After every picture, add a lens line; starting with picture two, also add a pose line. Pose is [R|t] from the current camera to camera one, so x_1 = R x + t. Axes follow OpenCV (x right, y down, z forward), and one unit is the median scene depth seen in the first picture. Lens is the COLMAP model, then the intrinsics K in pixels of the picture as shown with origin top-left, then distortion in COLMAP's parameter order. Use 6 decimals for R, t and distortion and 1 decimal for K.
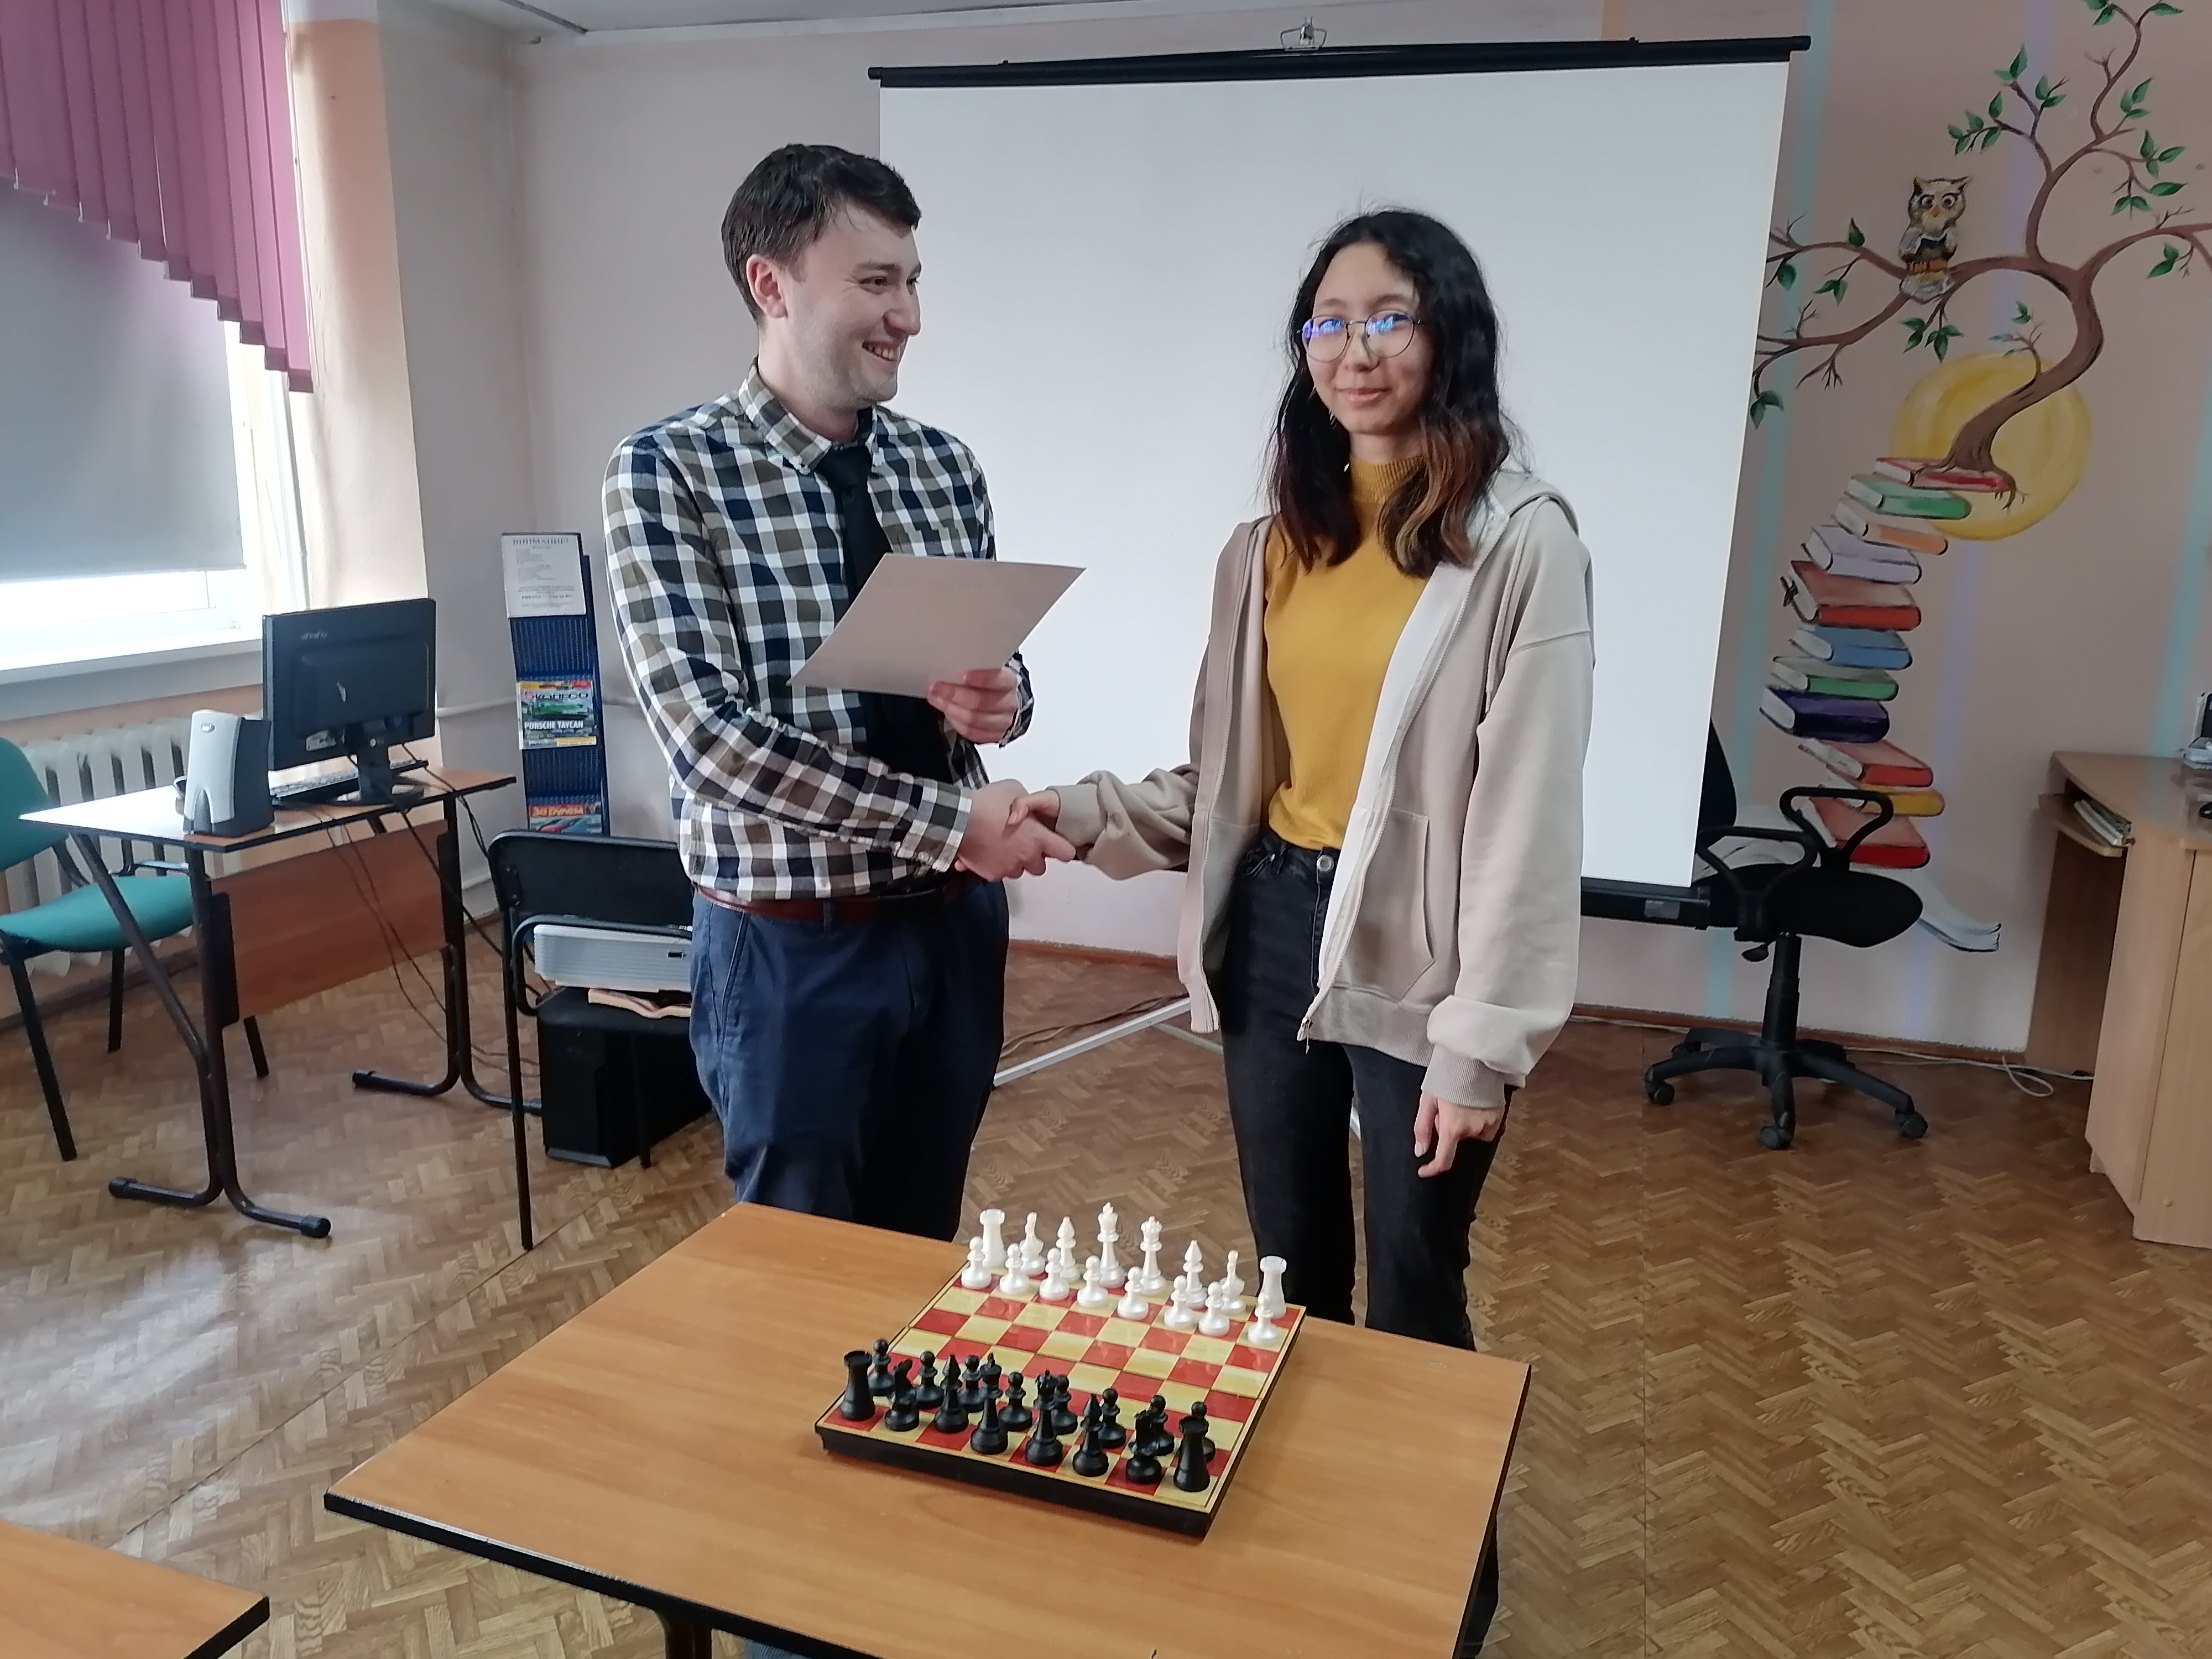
lens RADIAL K [[1705.8, 0, 1114.9], [0, 1705.8, 837.4], [0, 0, 1]] dist [-0.046104, 0.017386]
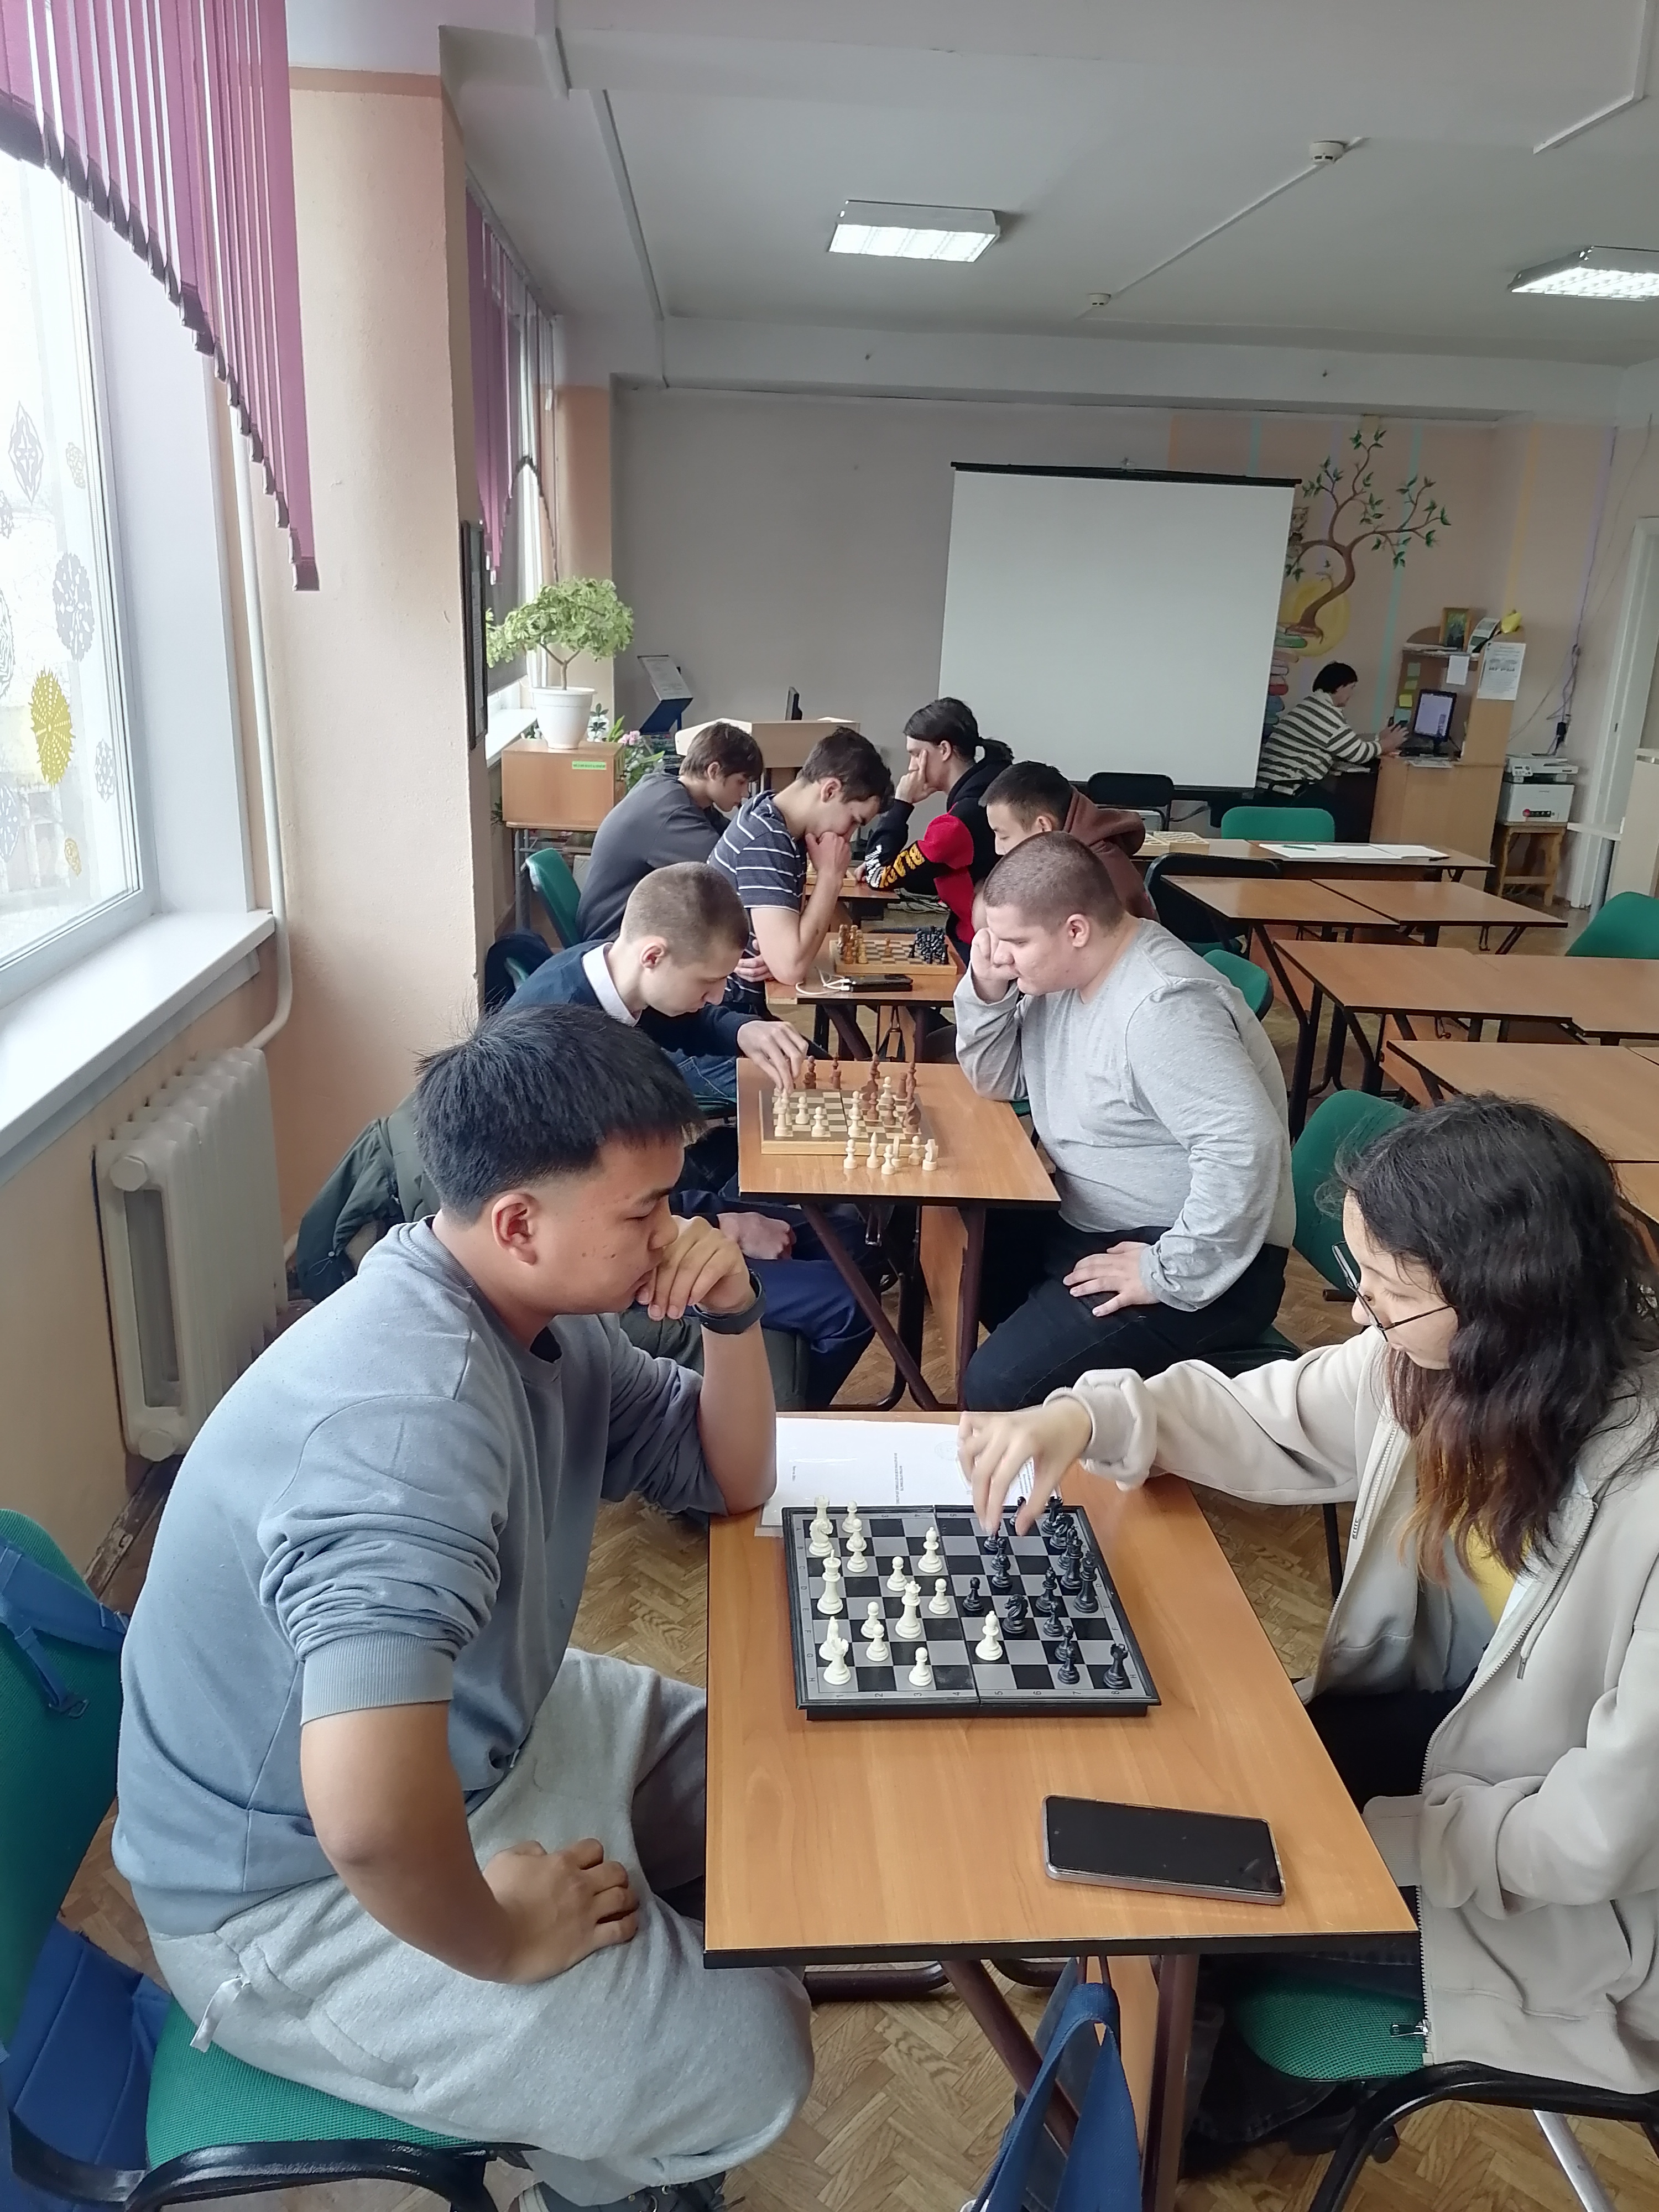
lens RADIAL K [[1705.8, 0, 841.2], [0, 1705.8, 1111.5], [0, 0, 1]] dist [-0.046104, 0.017386]
pose [[0.924519, -0.104267, 0.366597, -1.136471], [0.068820, 0.991711, 0.108505, 0.171460], [-0.374872, -0.075086, 0.924031, -1.111966]]
